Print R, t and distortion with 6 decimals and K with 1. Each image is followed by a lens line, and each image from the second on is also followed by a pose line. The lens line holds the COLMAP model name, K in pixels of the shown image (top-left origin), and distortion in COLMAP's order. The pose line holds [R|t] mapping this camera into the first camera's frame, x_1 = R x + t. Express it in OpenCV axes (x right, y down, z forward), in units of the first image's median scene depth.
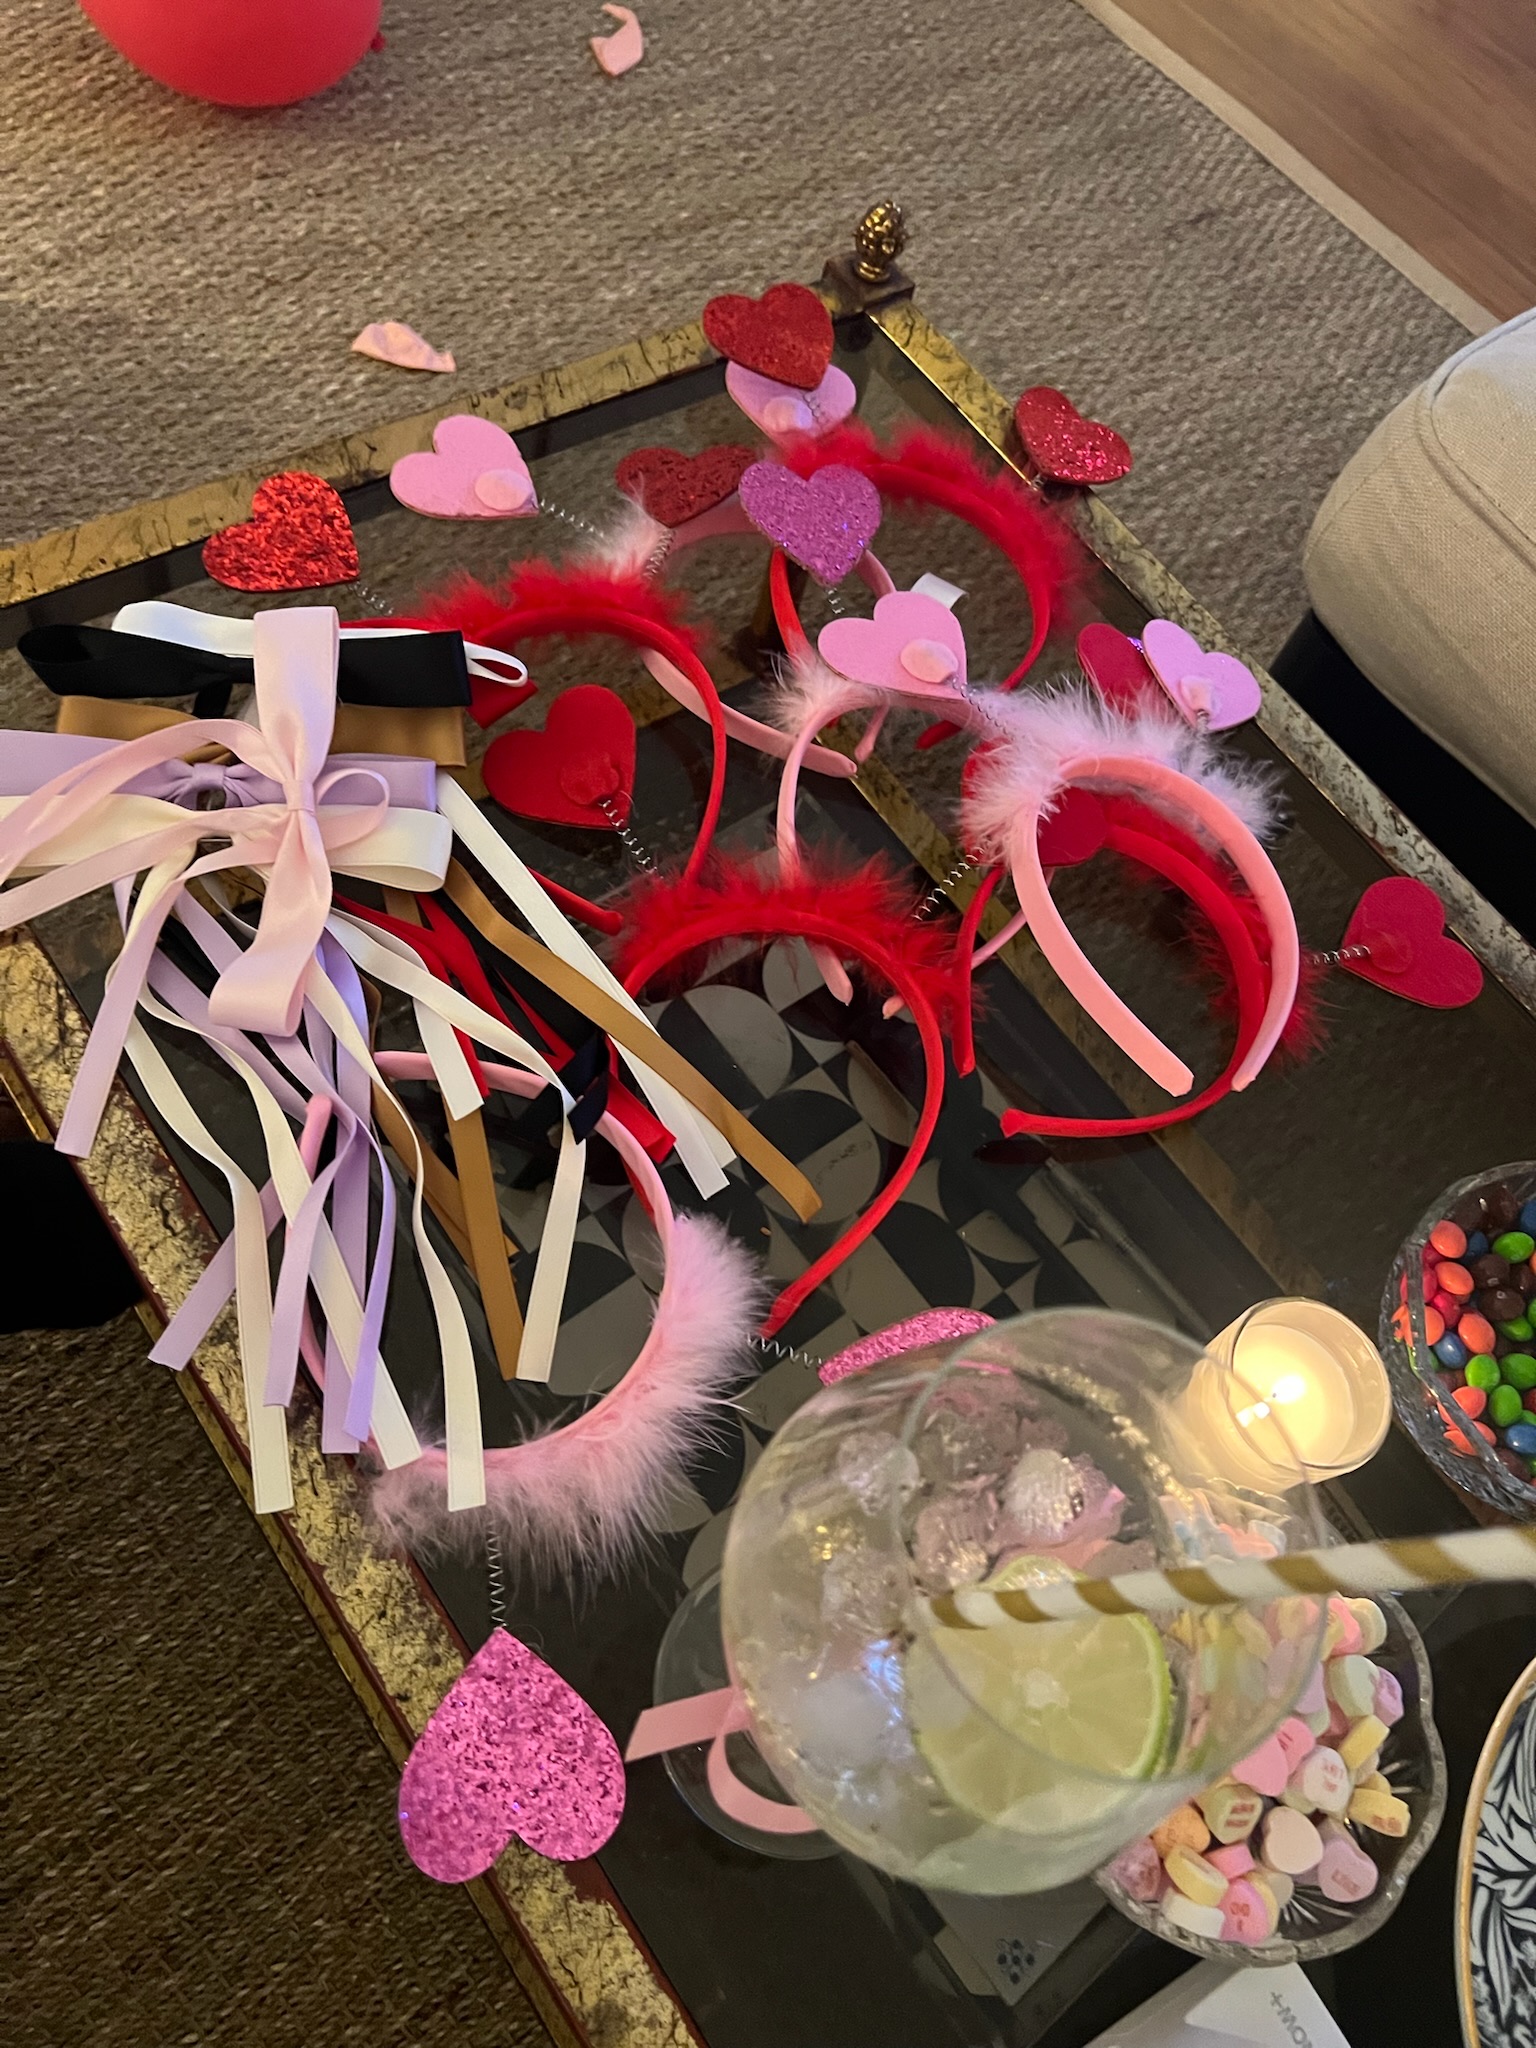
lens RADIAL K [[1589.7, 0, 768.0], [0, 1589.7, 1024.0], [0, 0, 1]] dist [0.053541, -0.083068]
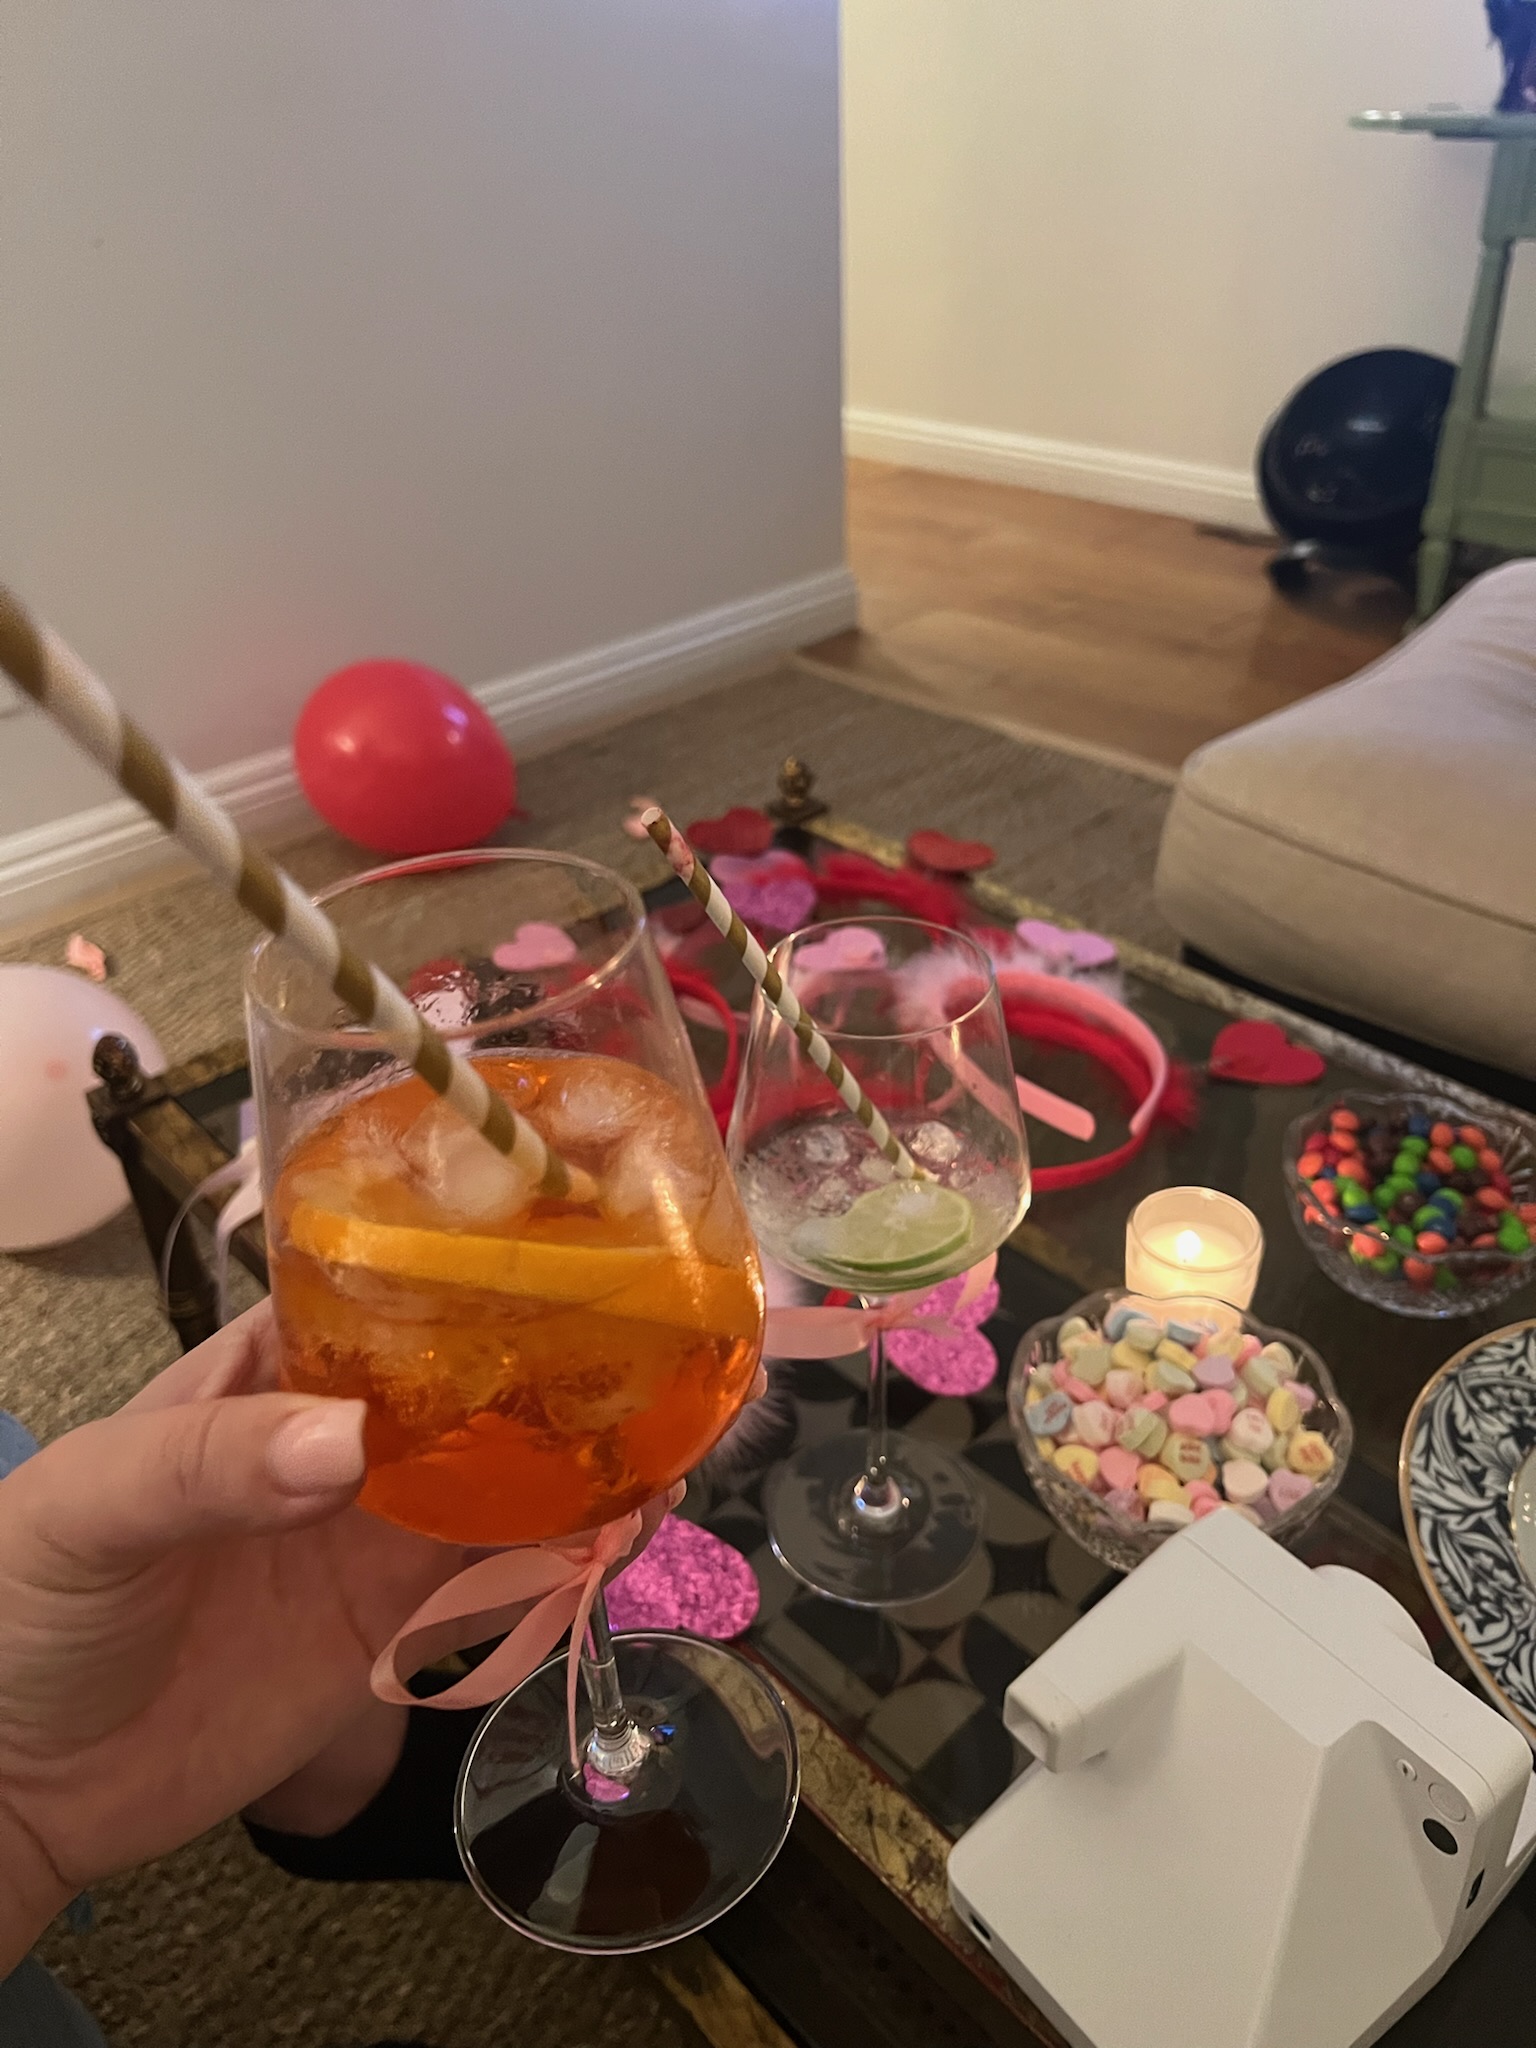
lens RADIAL K [[1589.7, 0, 768.0], [0, 1589.7, 1024.0], [0, 0, 1]] dist [0.053541, -0.083068]
pose [[0.969952, -0.240320, -0.037938, 0.060214], [0.196113, 0.864568, -0.462668, 0.509096], [0.143988, 0.441325, 0.885720, -0.281635]]
